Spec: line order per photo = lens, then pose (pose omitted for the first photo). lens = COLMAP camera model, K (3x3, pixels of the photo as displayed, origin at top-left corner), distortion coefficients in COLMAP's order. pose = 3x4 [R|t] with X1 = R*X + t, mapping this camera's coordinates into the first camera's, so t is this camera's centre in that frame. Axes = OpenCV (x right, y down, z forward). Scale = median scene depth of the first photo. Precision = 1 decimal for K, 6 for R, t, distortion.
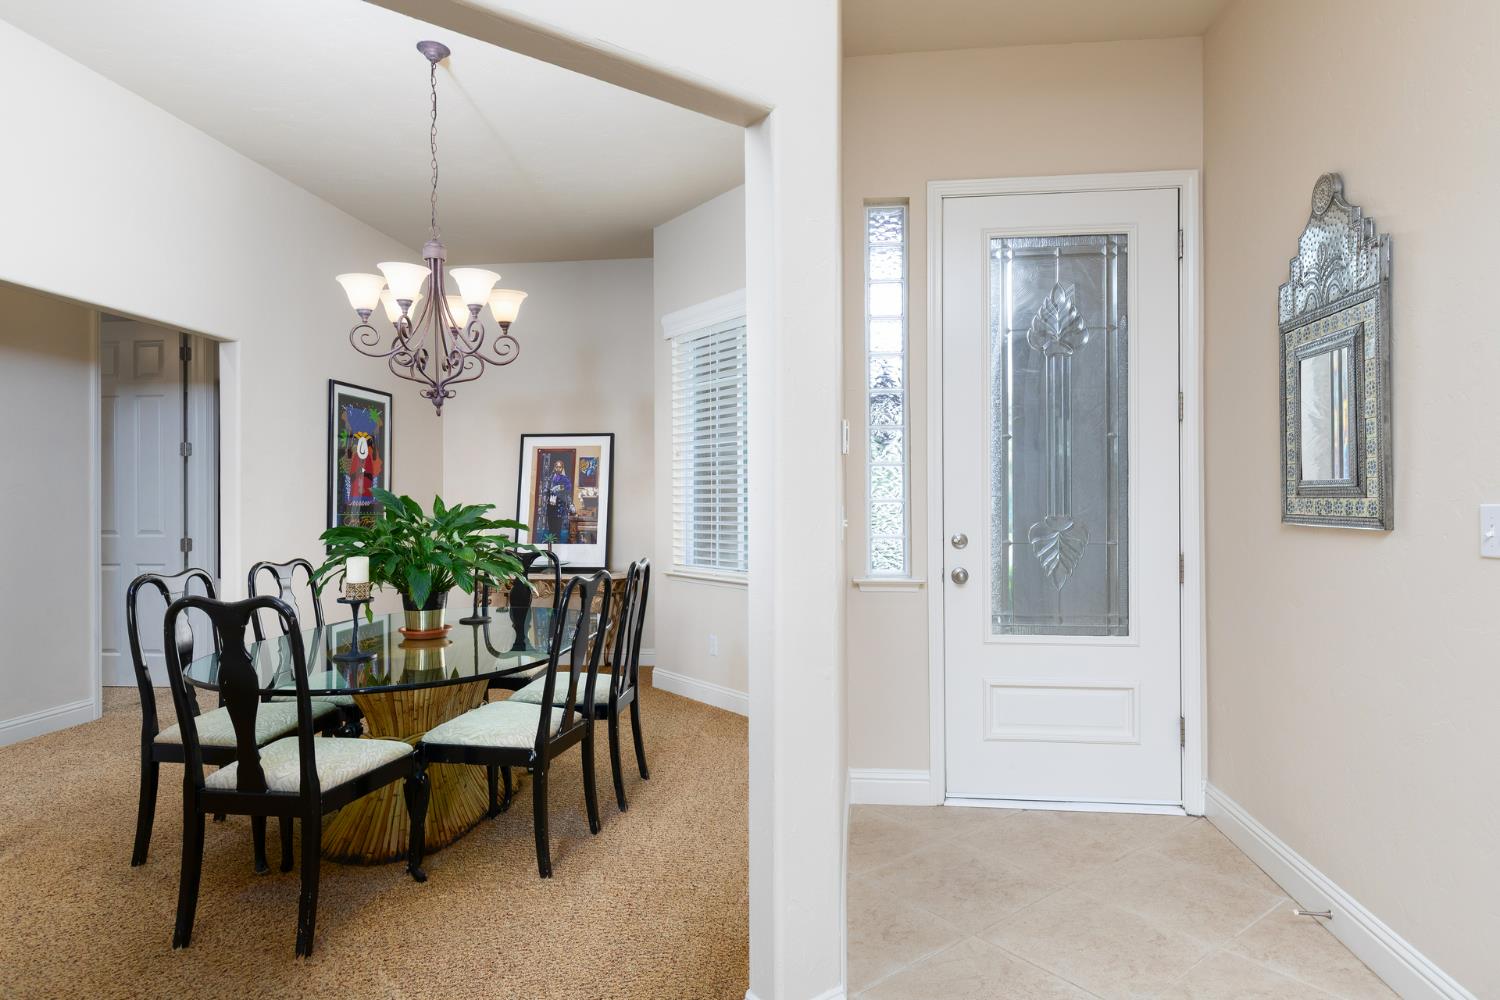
lens RADIAL K [[833.9, 0, 753.7], [0, 833.9, 496.4], [0, 0, 1]] dist [0.013132, -0.001226]
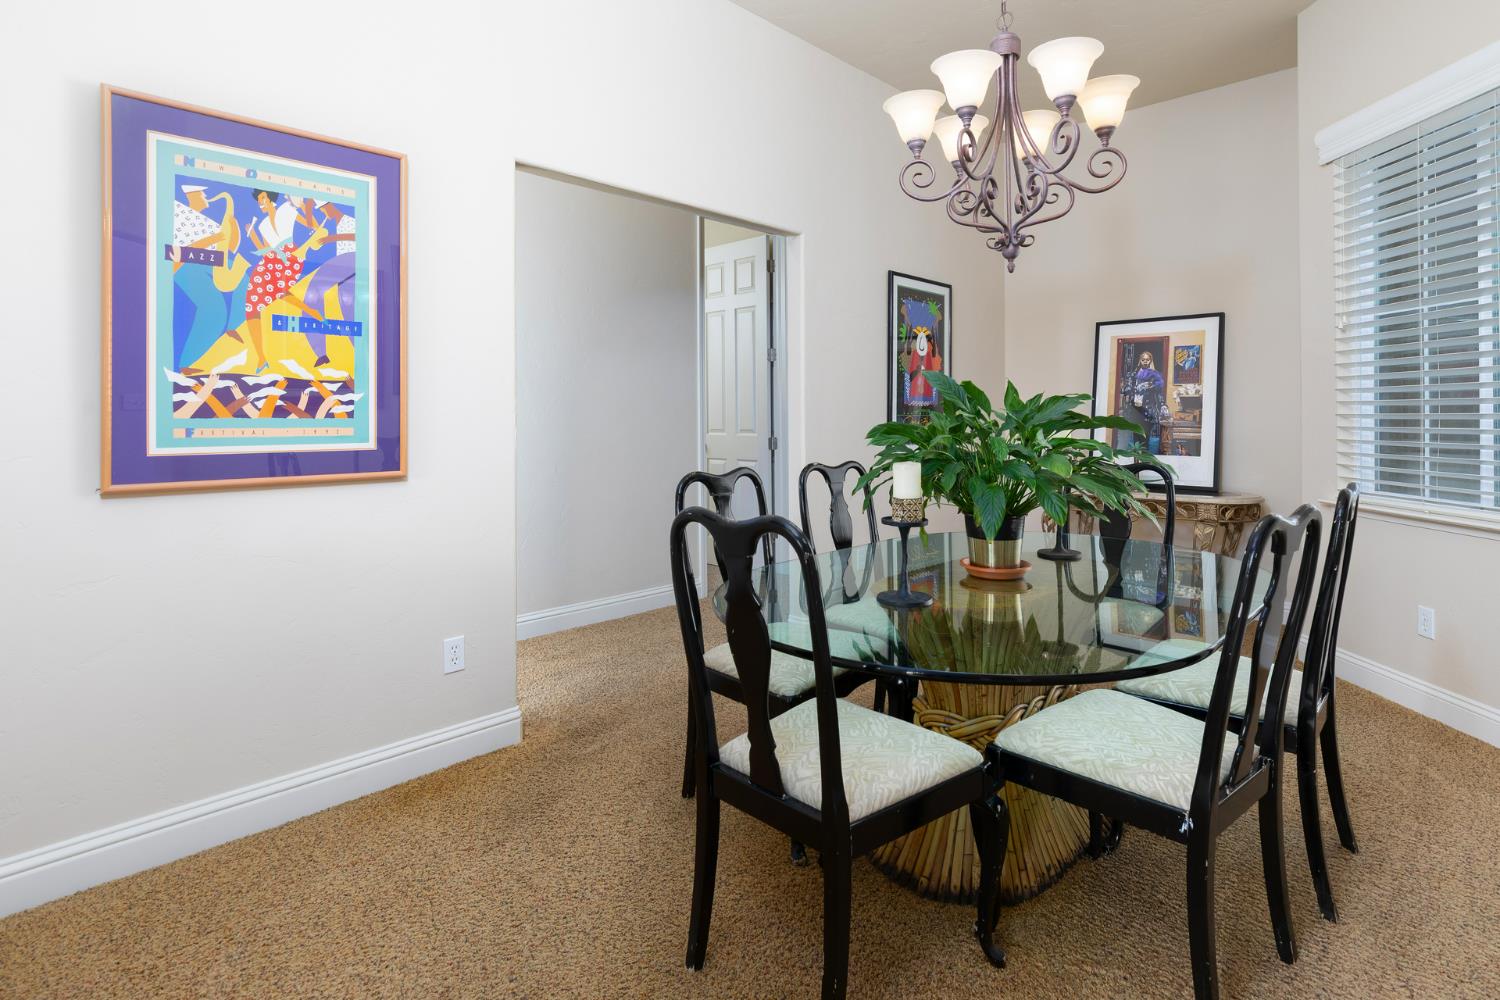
lens RADIAL K [[765.9, 0, 769.0], [0, 765.9, 405.8], [0, 0, 1]] dist [0.002002, -0.000667]
pose [[0.799850, -0.005840, -0.600171, -0.148705], [0.003113, 0.999980, -0.005583, 0.023283], [0.600191, 0.002597, 0.799852, 0.346913]]
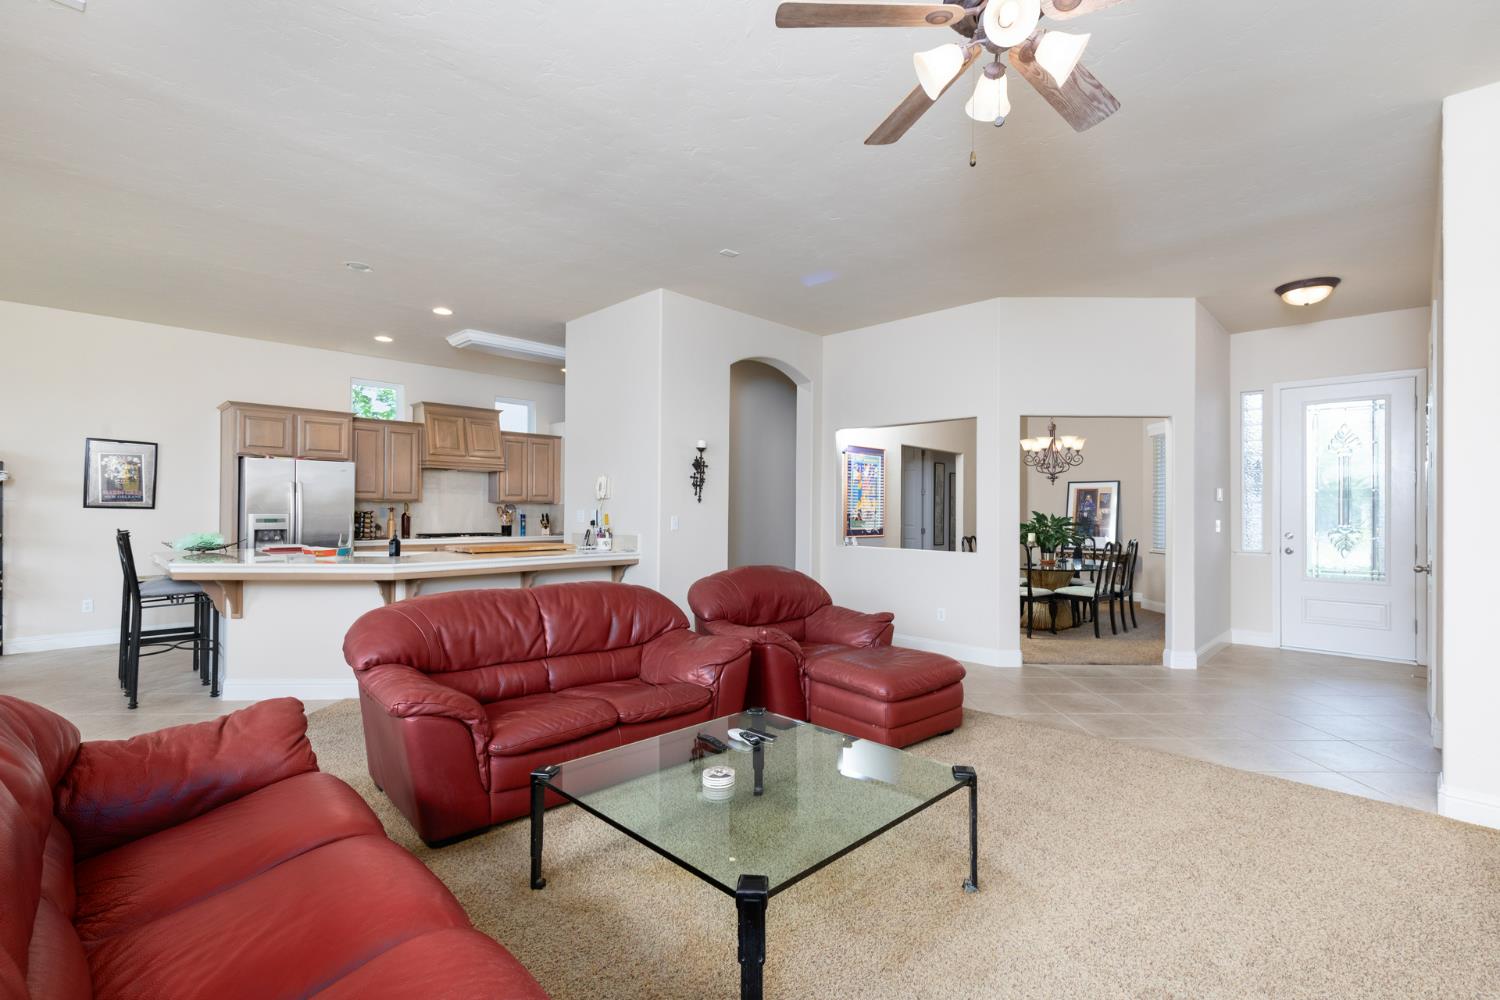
lens RADIAL K [[682.4, 0, 759.7], [0, 682.4, 505.5], [0, 0, 1]] dist [0.011888, -0.002689]
pose [[0.802855, 0.005469, -0.596150, 0.208520], [-0.007920, 0.999968, -0.001493, -0.016667], [0.596122, 0.005920, 0.802872, -1.466307]]
